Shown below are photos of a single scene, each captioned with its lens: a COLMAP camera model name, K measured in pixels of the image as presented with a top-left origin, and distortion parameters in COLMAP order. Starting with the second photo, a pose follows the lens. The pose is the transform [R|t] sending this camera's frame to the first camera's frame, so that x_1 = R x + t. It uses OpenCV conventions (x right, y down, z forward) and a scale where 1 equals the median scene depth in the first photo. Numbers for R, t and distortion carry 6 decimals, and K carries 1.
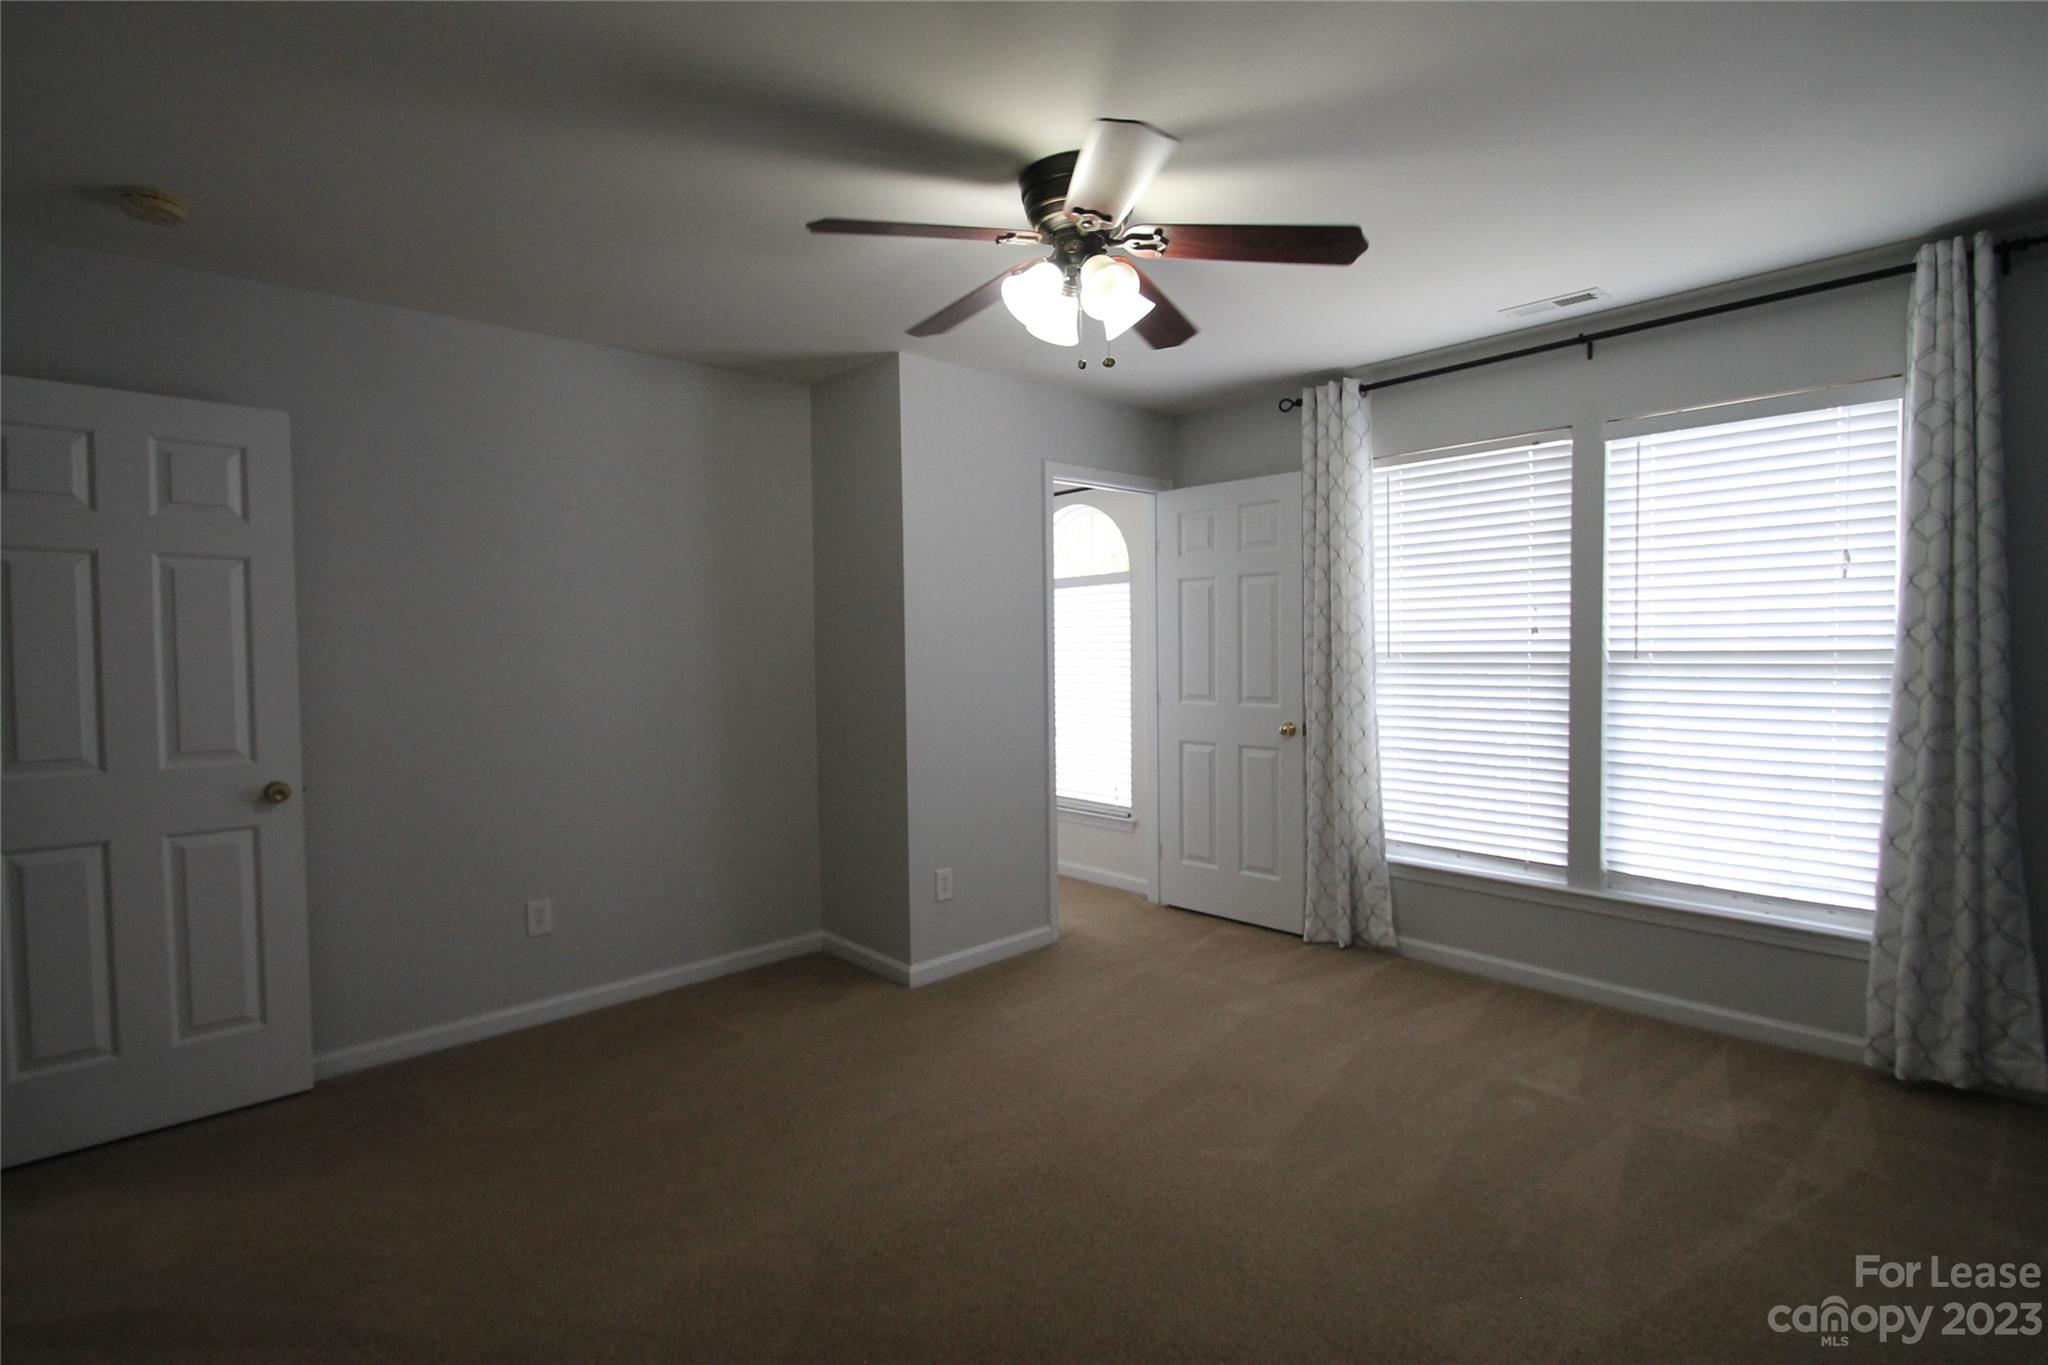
lens RADIAL K [[997.0, 0, 997.9], [0, 997.0, 674.1], [0, 0, 1]] dist [0.035547, -0.027942]
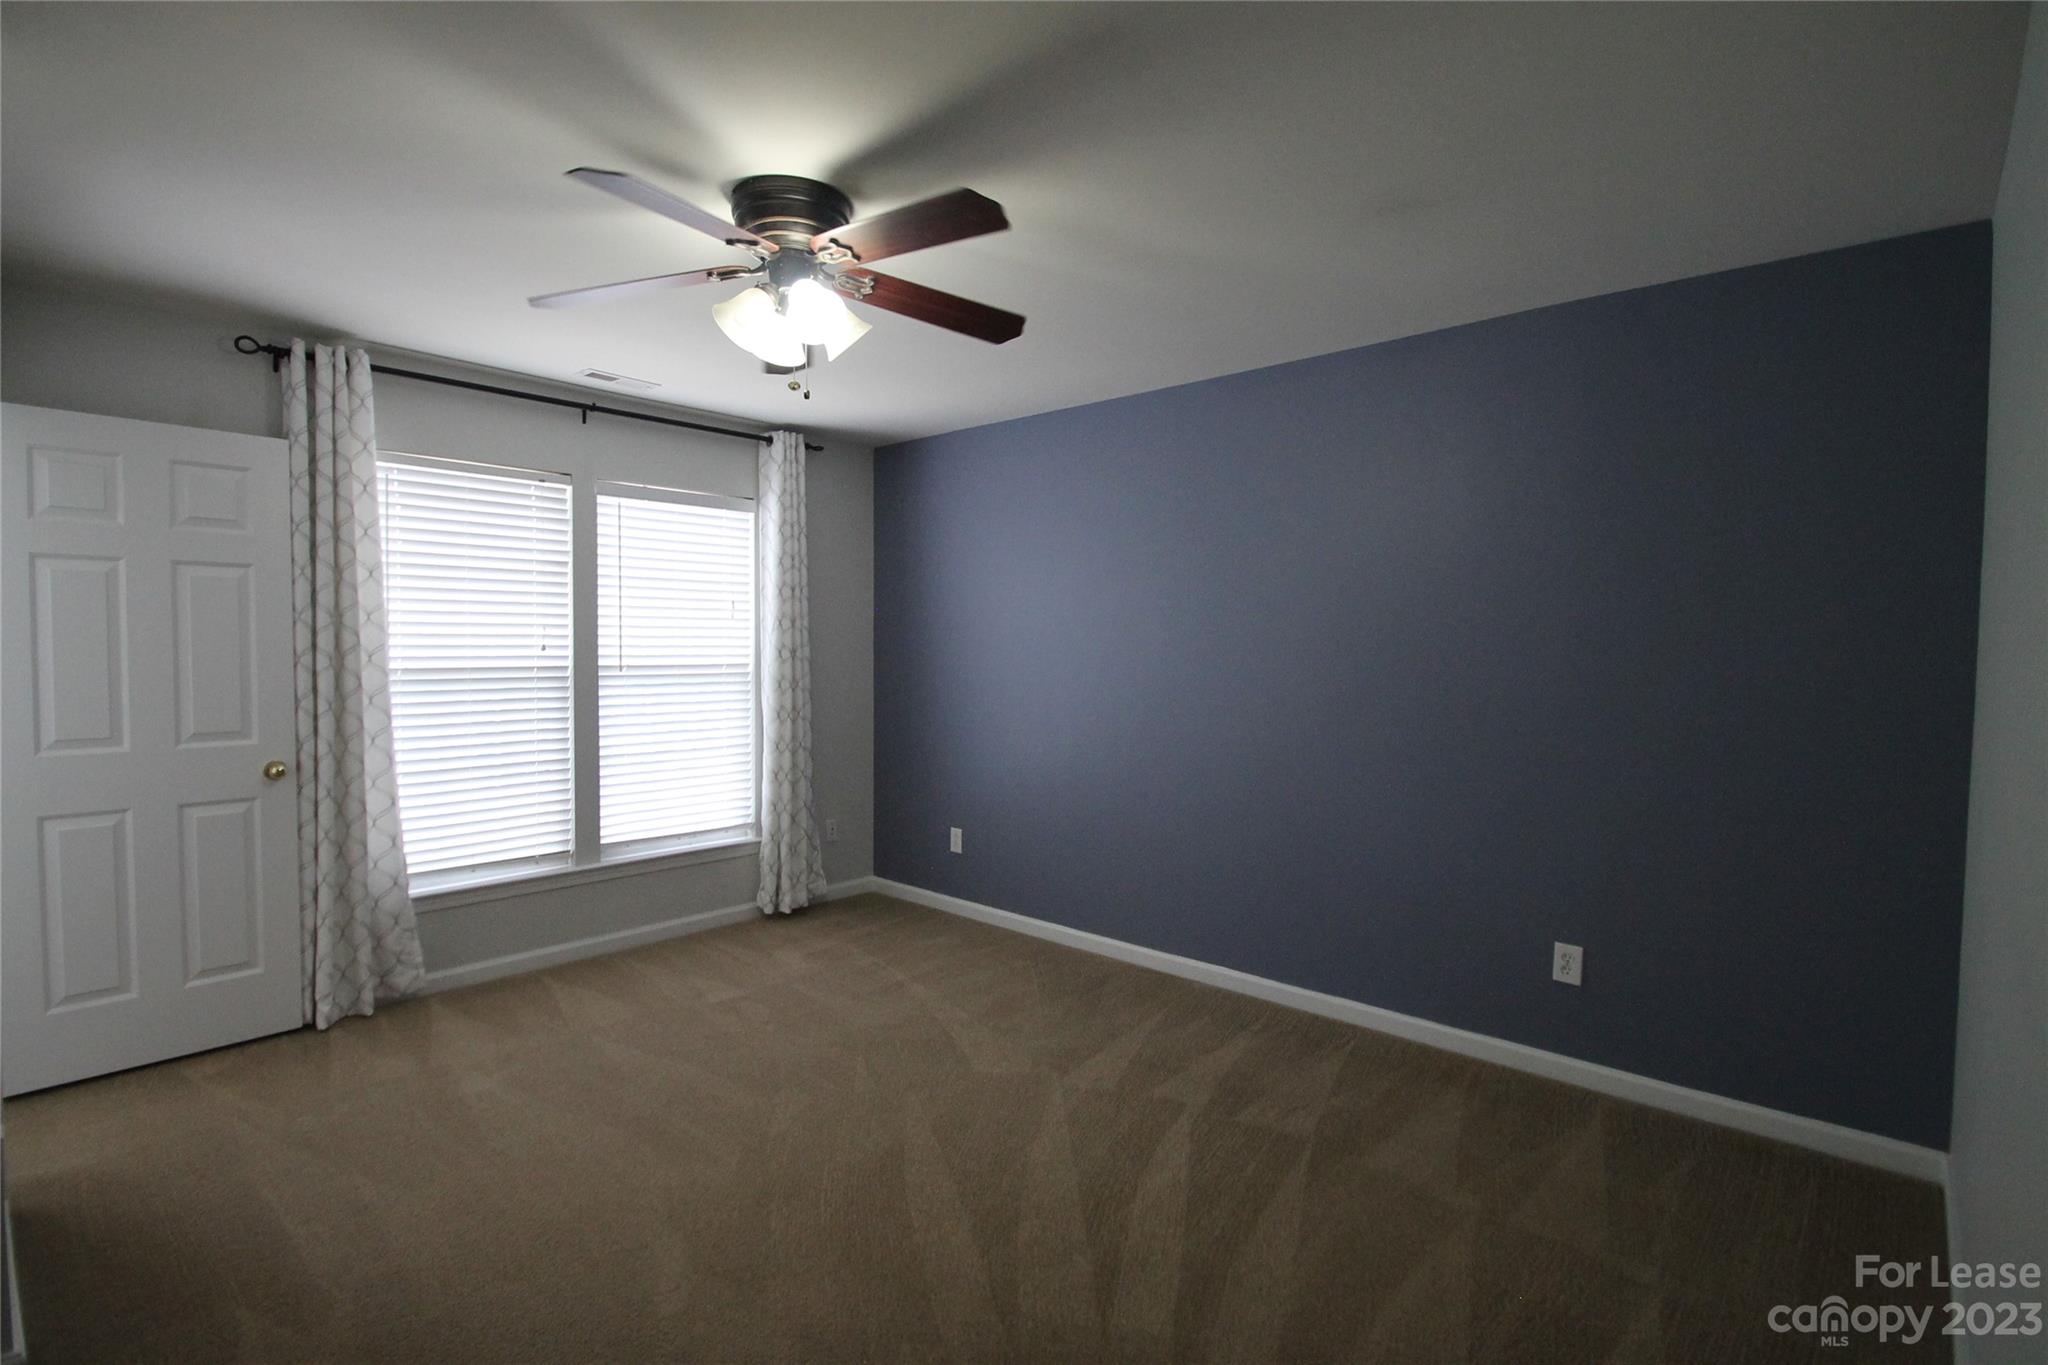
lens RADIAL K [[966.1, 0, 1001.2], [0, 966.1, 682.7], [0, 0, 1]] dist [-0.000453, -0.000842]
pose [[-0.108225, -0.018855, 0.993948, -0.575677], [0.034560, 0.999144, 0.022717, -0.010958], [-0.993525, 0.036809, -0.107481, 0.593848]]
